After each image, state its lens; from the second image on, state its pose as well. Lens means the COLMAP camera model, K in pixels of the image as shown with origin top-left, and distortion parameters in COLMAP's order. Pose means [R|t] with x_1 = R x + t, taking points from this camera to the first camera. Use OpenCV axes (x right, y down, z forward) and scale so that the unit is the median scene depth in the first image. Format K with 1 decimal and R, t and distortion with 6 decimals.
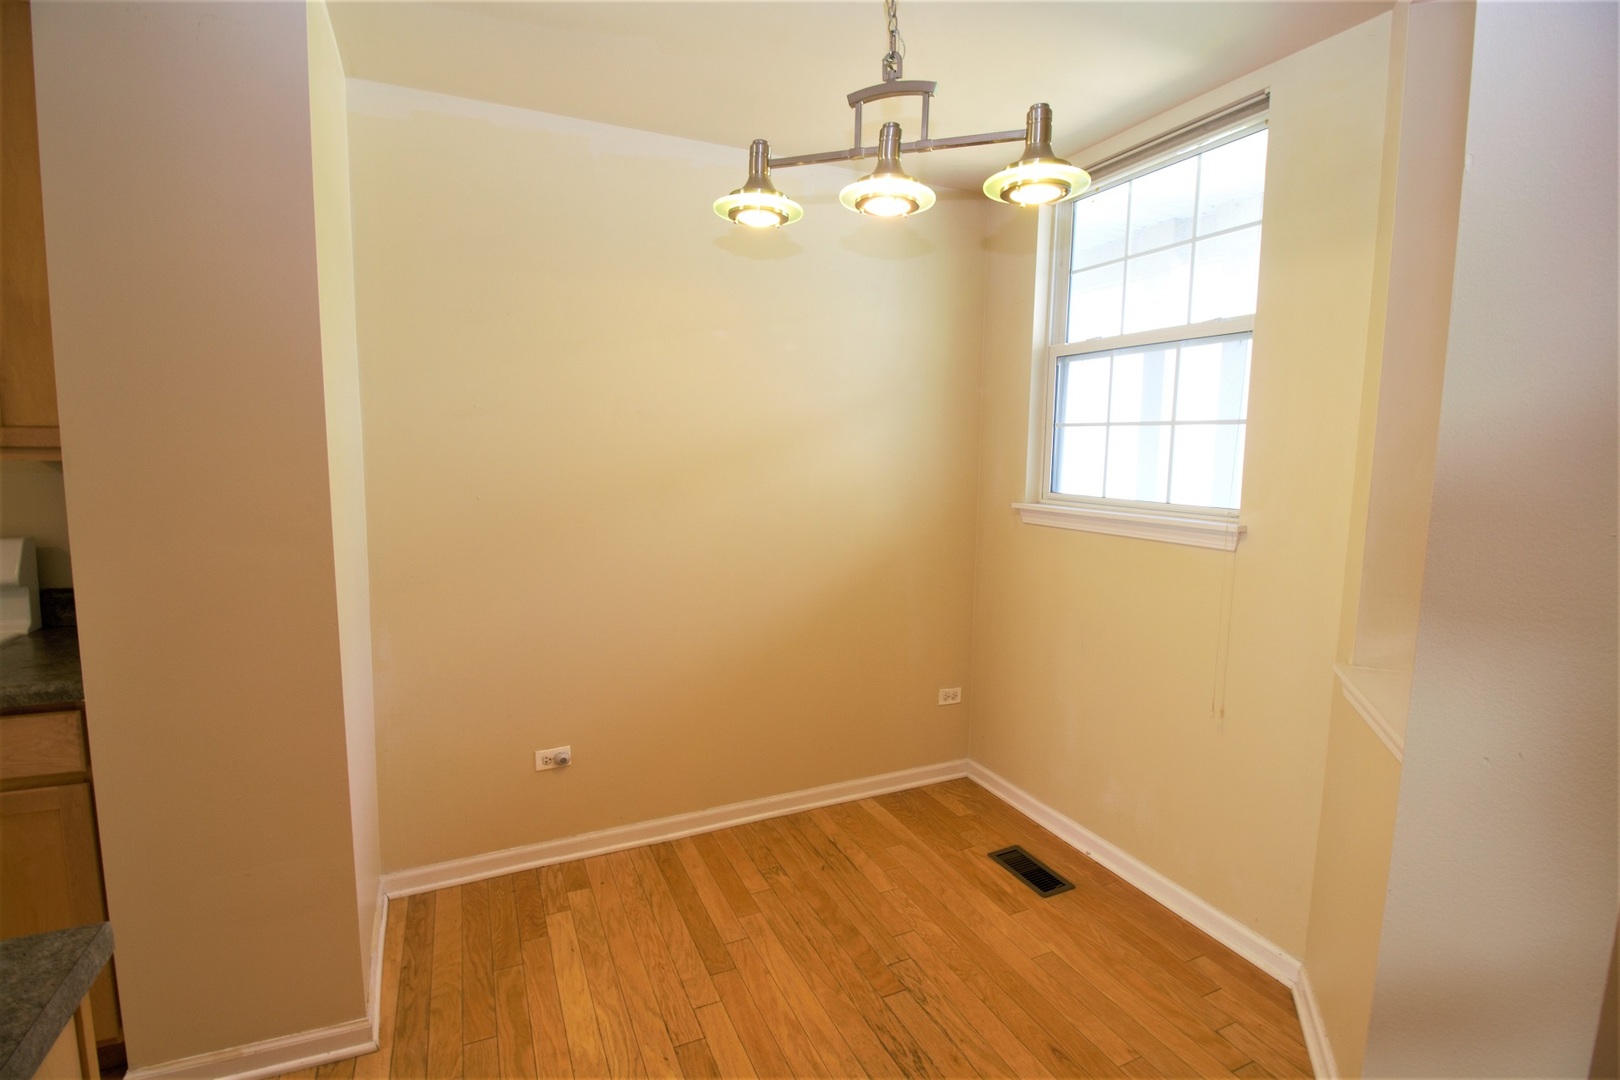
lens RADIAL K [[750.5, 0, 810.1], [0, 750.5, 528.8], [0, 0, 1]] dist [-0.008106, -0.004498]
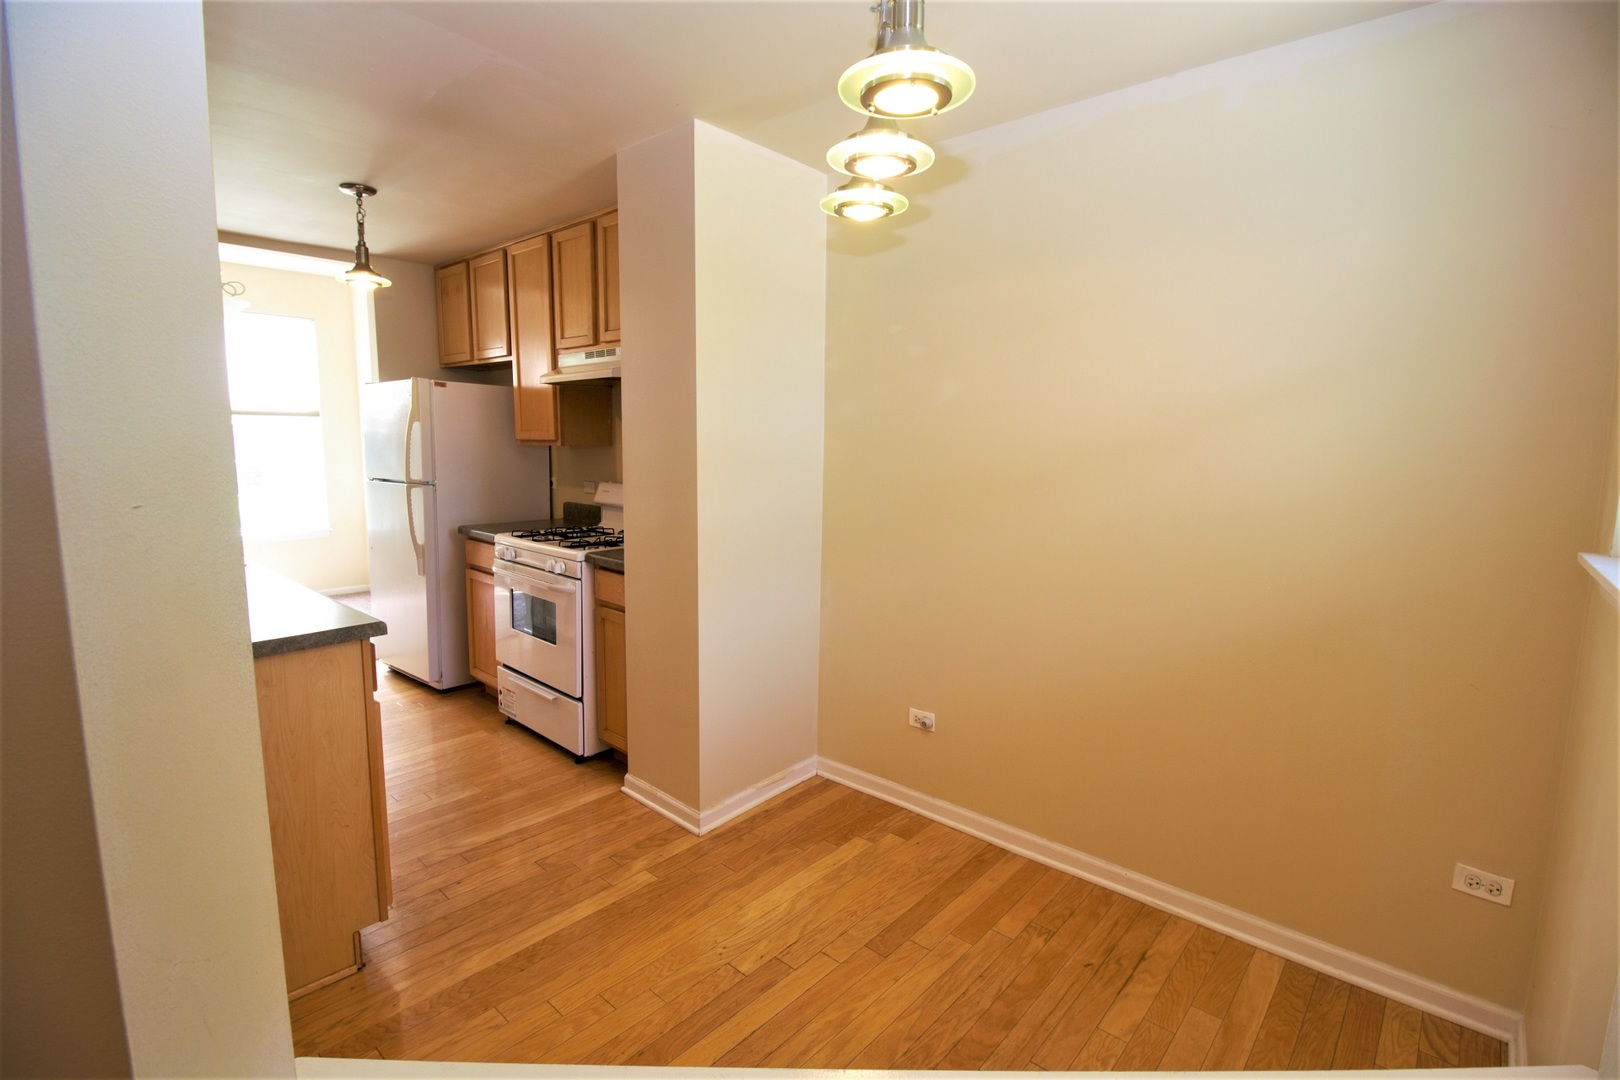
lens RADIAL K [[750.5, 0, 813.2], [0, 750.5, 535.6], [0, 0, 1]] dist [-0.008106, -0.004498]
pose [[0.398601, 0.107506, -0.910802, 0.642210], [-0.103588, 0.992028, 0.071759, -0.032309], [0.911255, 0.065745, 0.406560, 0.419080]]
